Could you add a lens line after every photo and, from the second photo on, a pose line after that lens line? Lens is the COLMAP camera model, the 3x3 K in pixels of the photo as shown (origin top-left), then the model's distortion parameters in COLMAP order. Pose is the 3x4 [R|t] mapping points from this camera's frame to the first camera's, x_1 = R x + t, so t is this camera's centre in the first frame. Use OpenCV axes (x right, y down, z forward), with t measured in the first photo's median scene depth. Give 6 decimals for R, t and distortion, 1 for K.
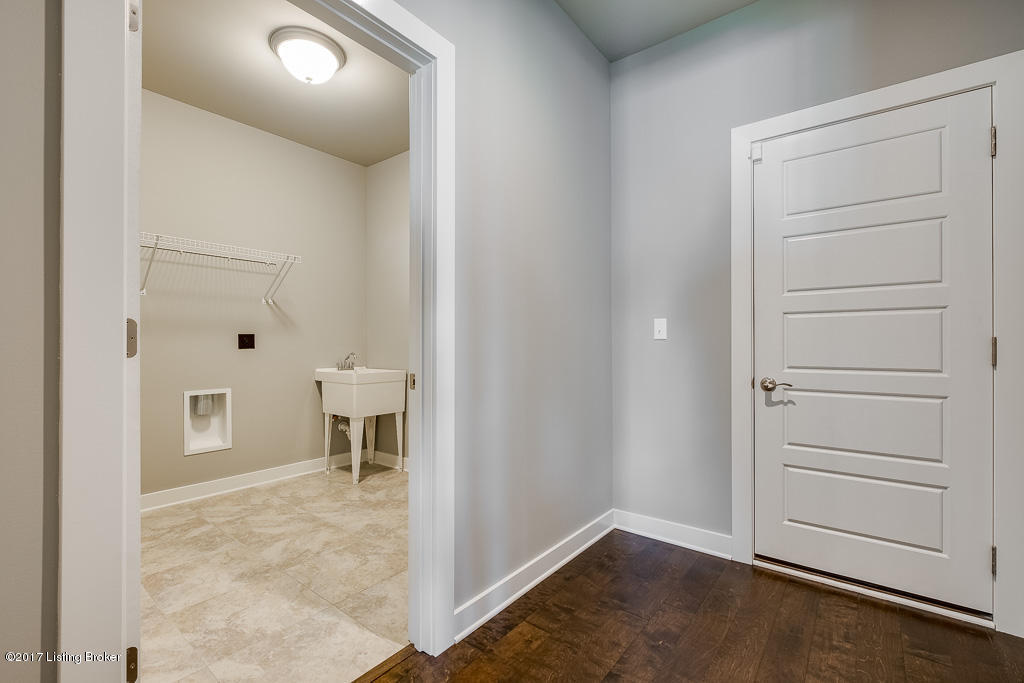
lens RADIAL K [[450.7, 0, 518.5], [0, 450.7, 342.5], [0, 0, 1]] dist [-0.000767, -0.000220]
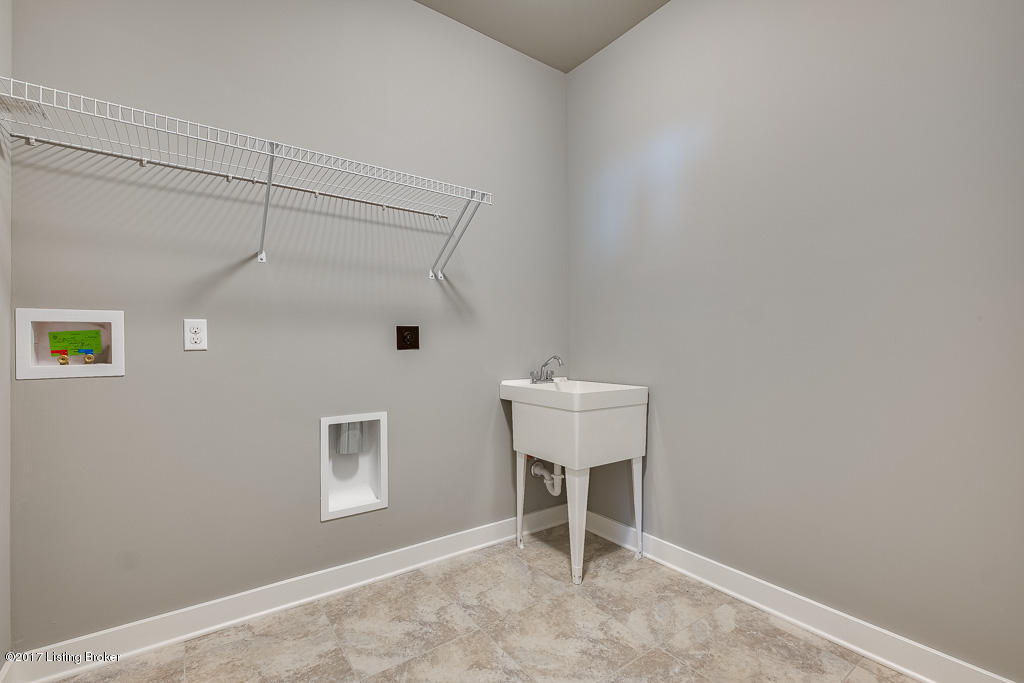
lens RADIAL K [[450.7, 0, 518.5], [0, 450.7, 342.5], [0, 0, 1]] dist [-0.000767, -0.000220]
pose [[0.963702, -0.003206, -0.266962, -0.275451], [0.002050, 0.999987, -0.004606, 0.007220], [0.266973, 0.003892, 0.963696, 0.416474]]
